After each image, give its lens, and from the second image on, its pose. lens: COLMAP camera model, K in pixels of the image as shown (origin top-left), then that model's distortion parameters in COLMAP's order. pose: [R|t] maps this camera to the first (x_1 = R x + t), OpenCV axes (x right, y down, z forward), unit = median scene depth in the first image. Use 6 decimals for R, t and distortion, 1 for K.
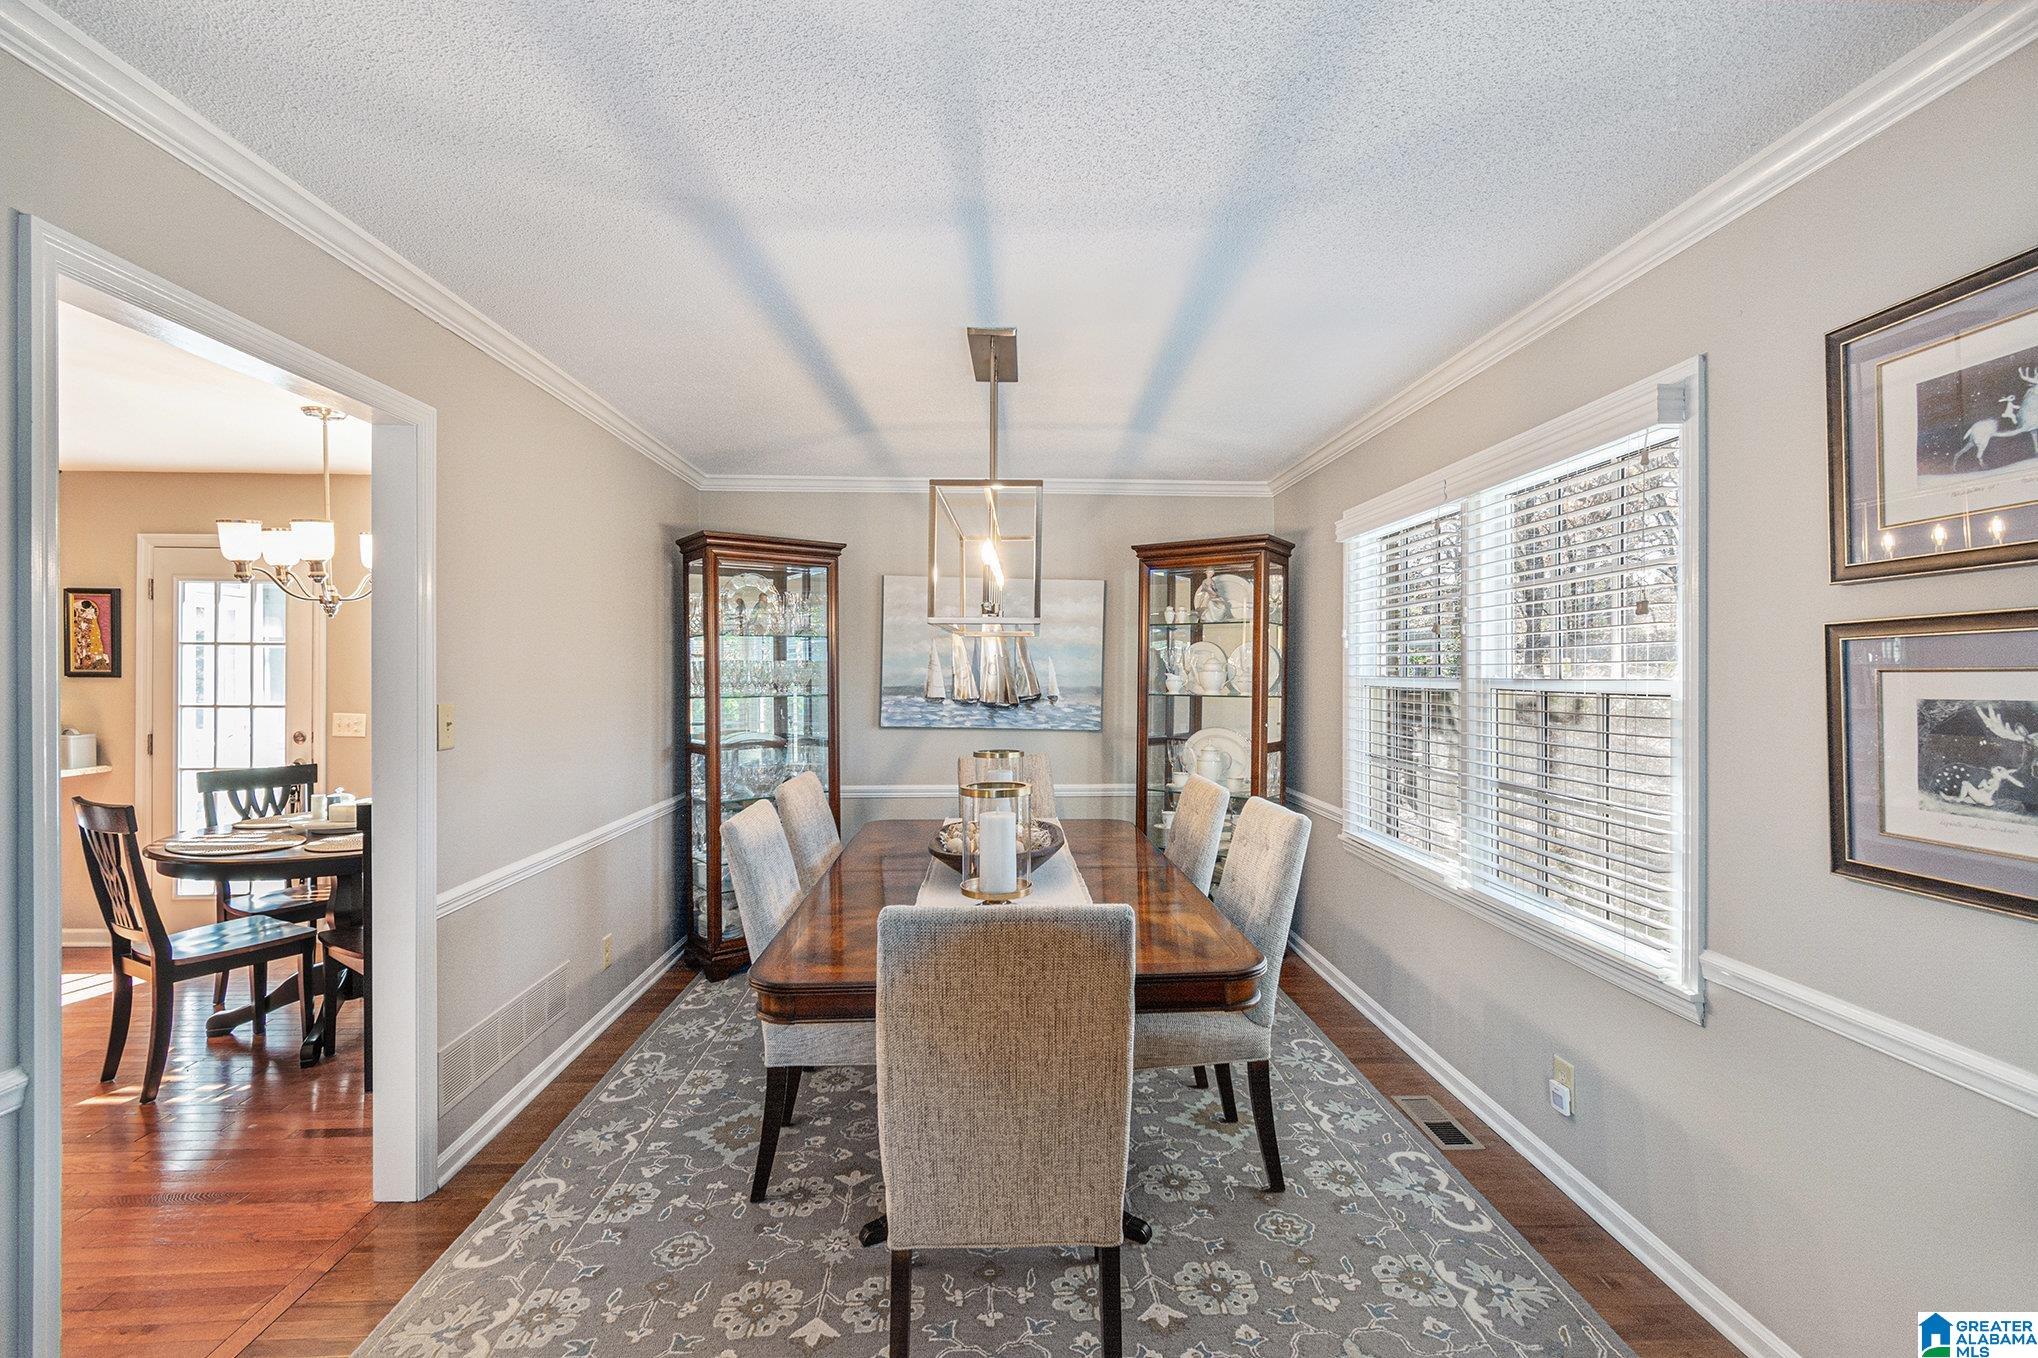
lens RADIAL K [[904.6, 0, 1057.3], [0, 904.6, 675.1], [0, 0, 1]] dist [-0.002303, -0.002375]
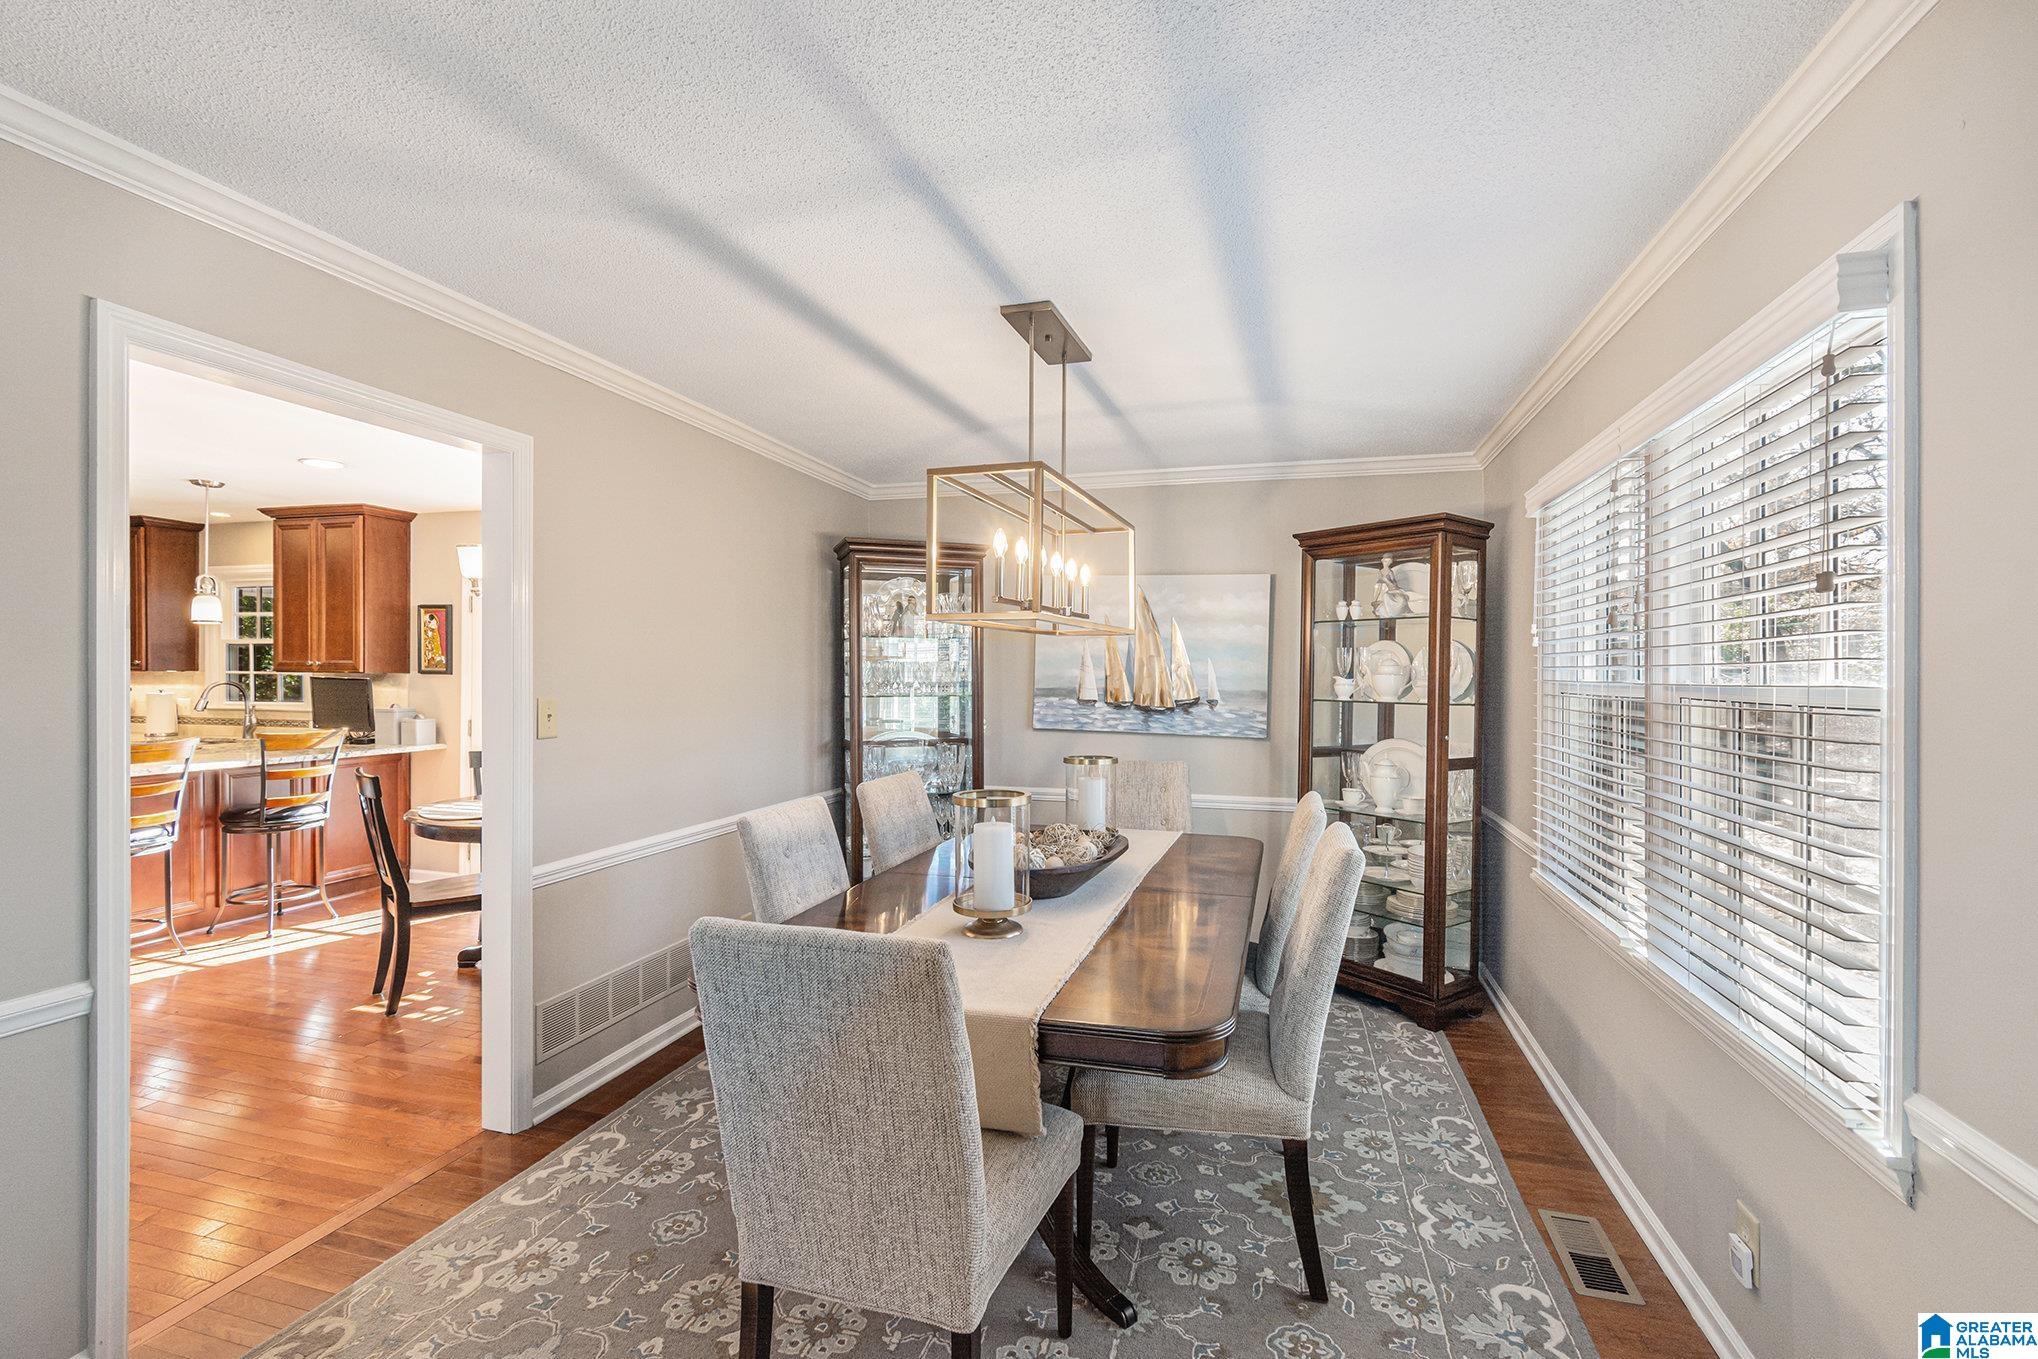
lens RADIAL K [[904.6, 0, 1019.1], [0, 904.6, 676.7], [0, 0, 1]] dist [-0.002303, -0.002375]
pose [[0.944130, 0.006833, -0.329503, 0.221605], [-0.007303, 0.999973, -0.000188, 0.001376], [0.329492, 0.002584, 0.944155, 0.111398]]
